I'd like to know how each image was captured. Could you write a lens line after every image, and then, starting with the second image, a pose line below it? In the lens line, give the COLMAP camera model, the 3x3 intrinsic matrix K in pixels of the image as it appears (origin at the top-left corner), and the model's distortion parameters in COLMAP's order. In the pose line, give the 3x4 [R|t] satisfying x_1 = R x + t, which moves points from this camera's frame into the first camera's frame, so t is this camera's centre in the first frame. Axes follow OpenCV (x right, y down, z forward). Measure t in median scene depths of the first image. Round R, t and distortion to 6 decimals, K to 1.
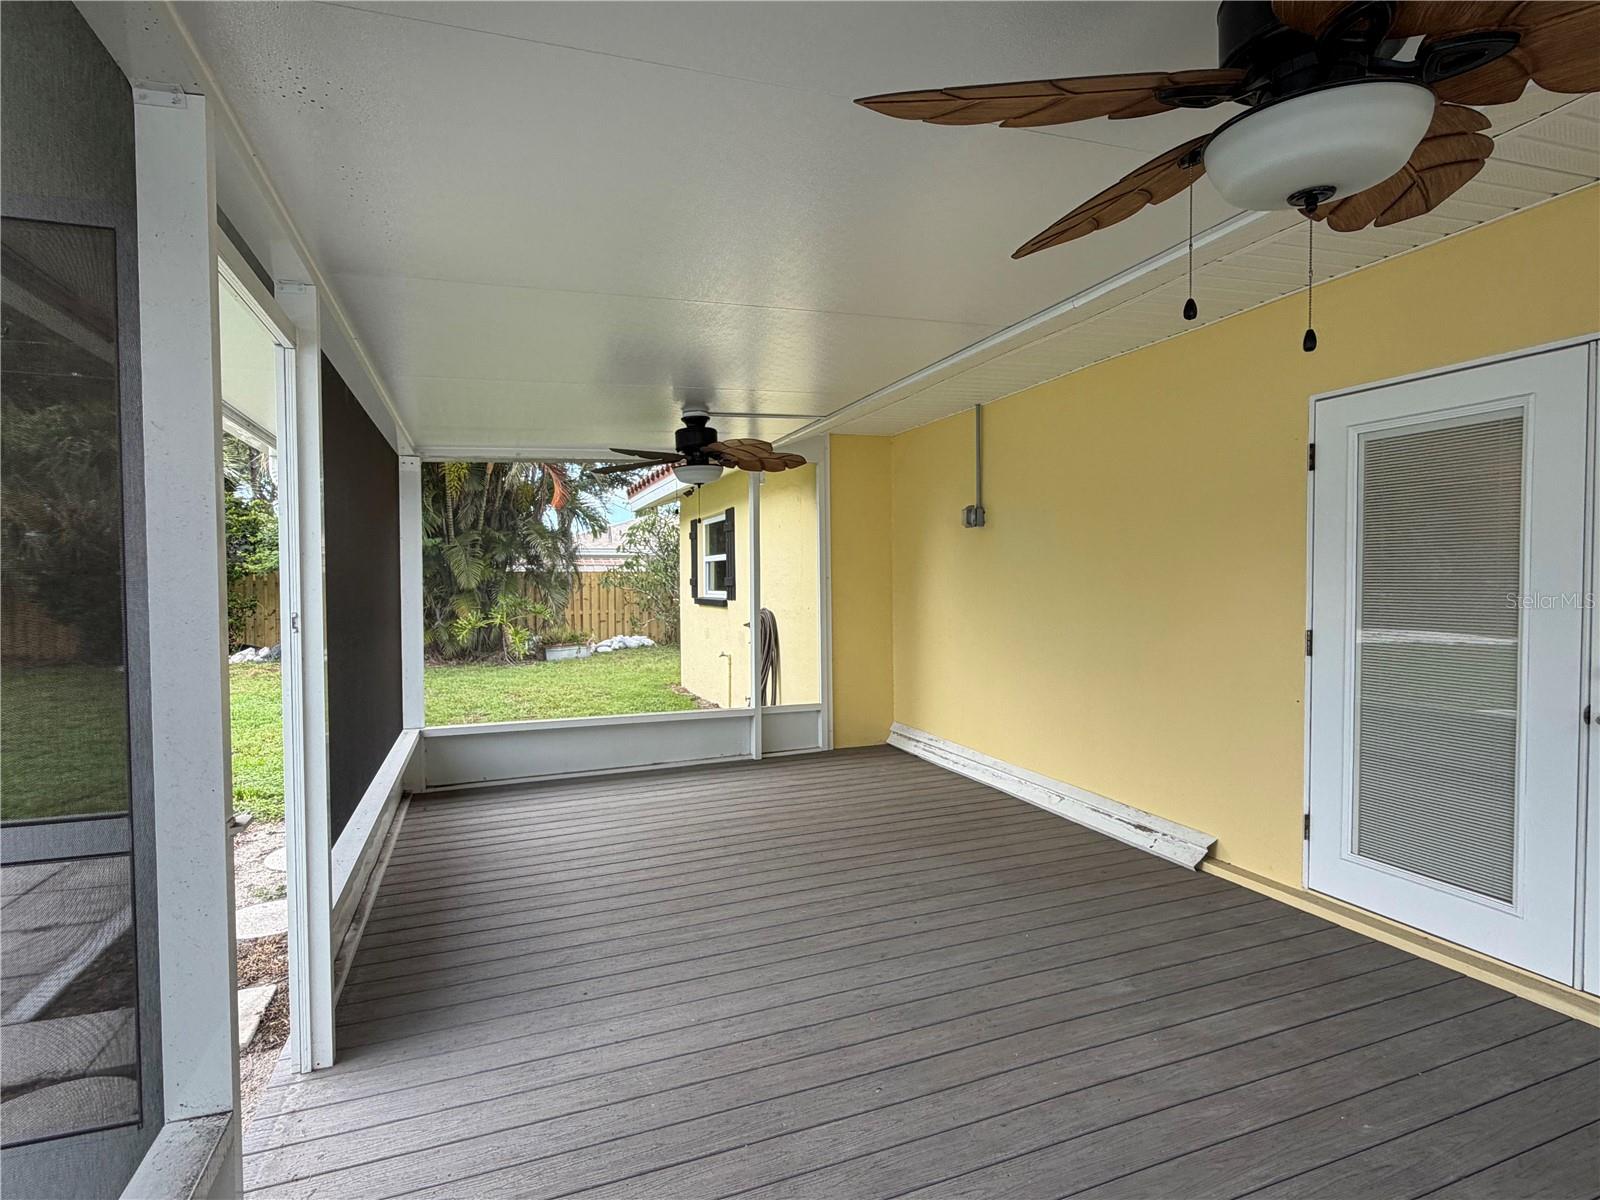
lens RADIAL K [[810.7, 0, 788.3], [0, 810.7, 595.6], [0, 0, 1]] dist [0.027430, -0.000052]
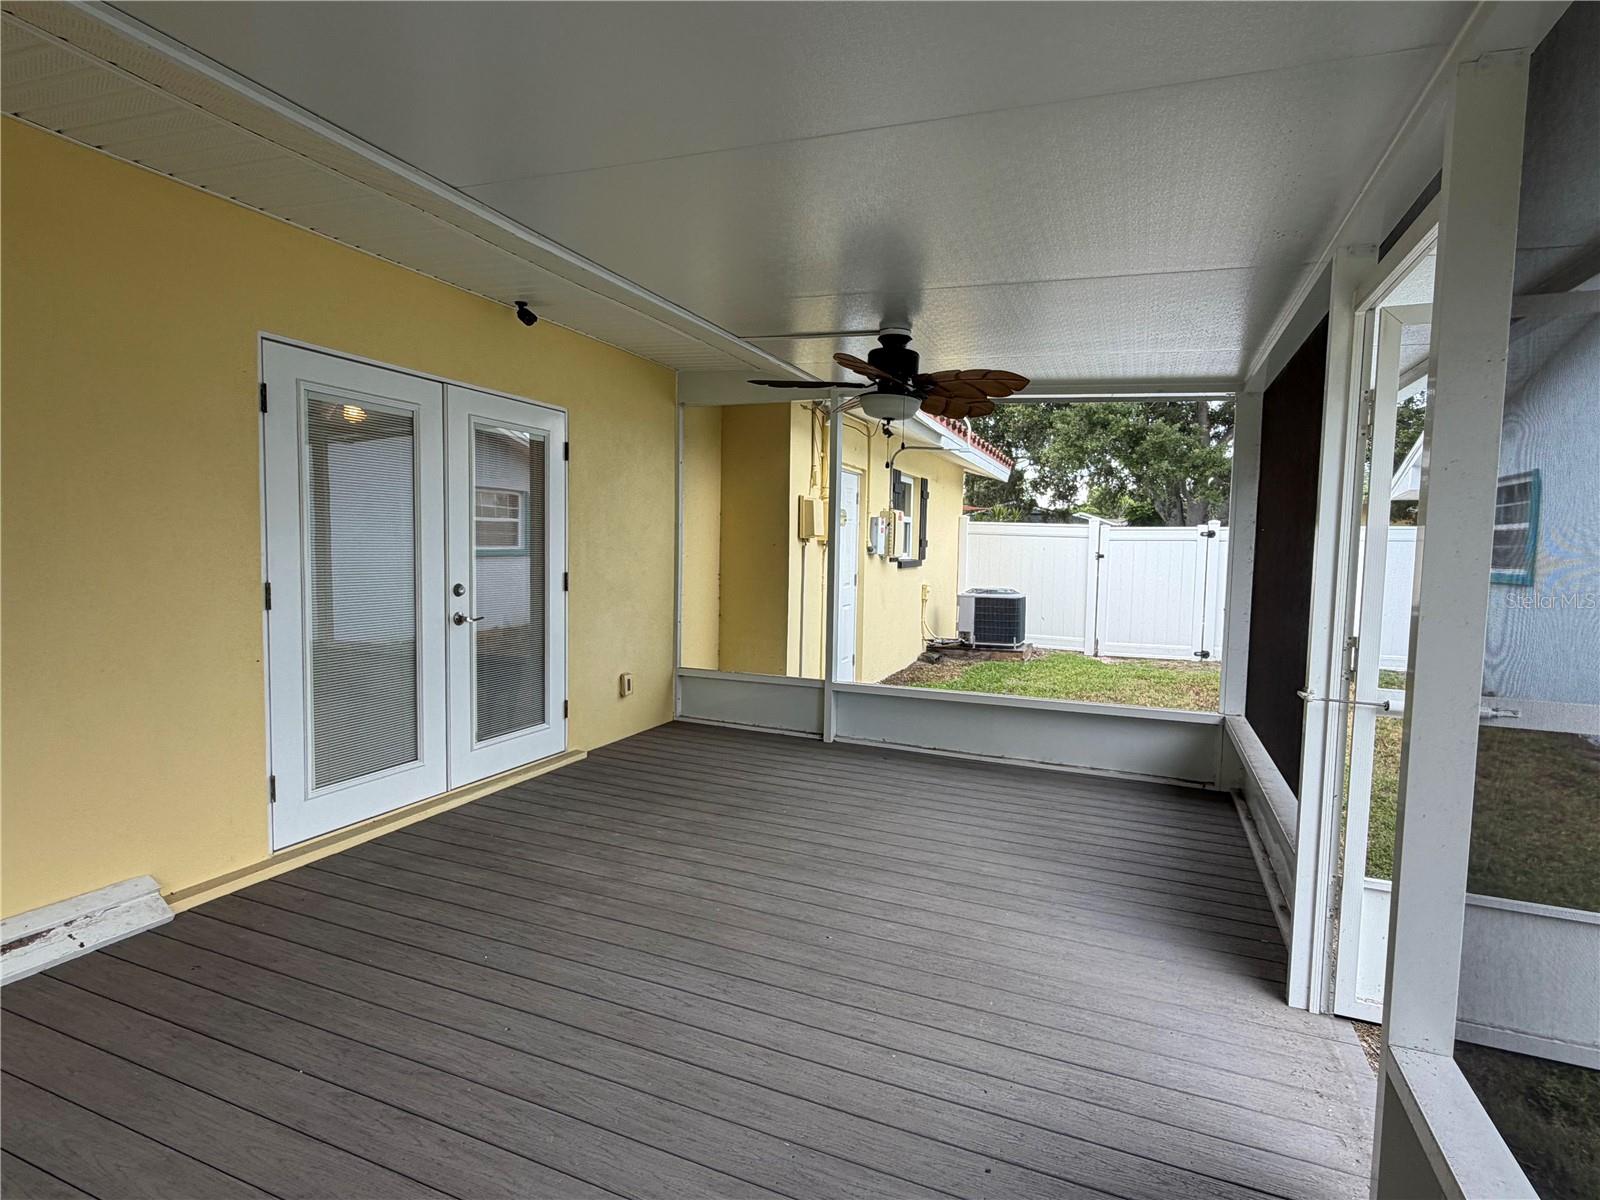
lens RADIAL K [[810.7, 0, 792.2], [0, 810.7, 603.8], [0, 0, 1]] dist [0.027430, -0.000052]
pose [[-0.723676, -0.059169, 0.687599, -0.524230], [-0.003516, 0.996621, 0.082061, -0.017520], [-0.690131, 0.056968, -0.721439, 1.455553]]
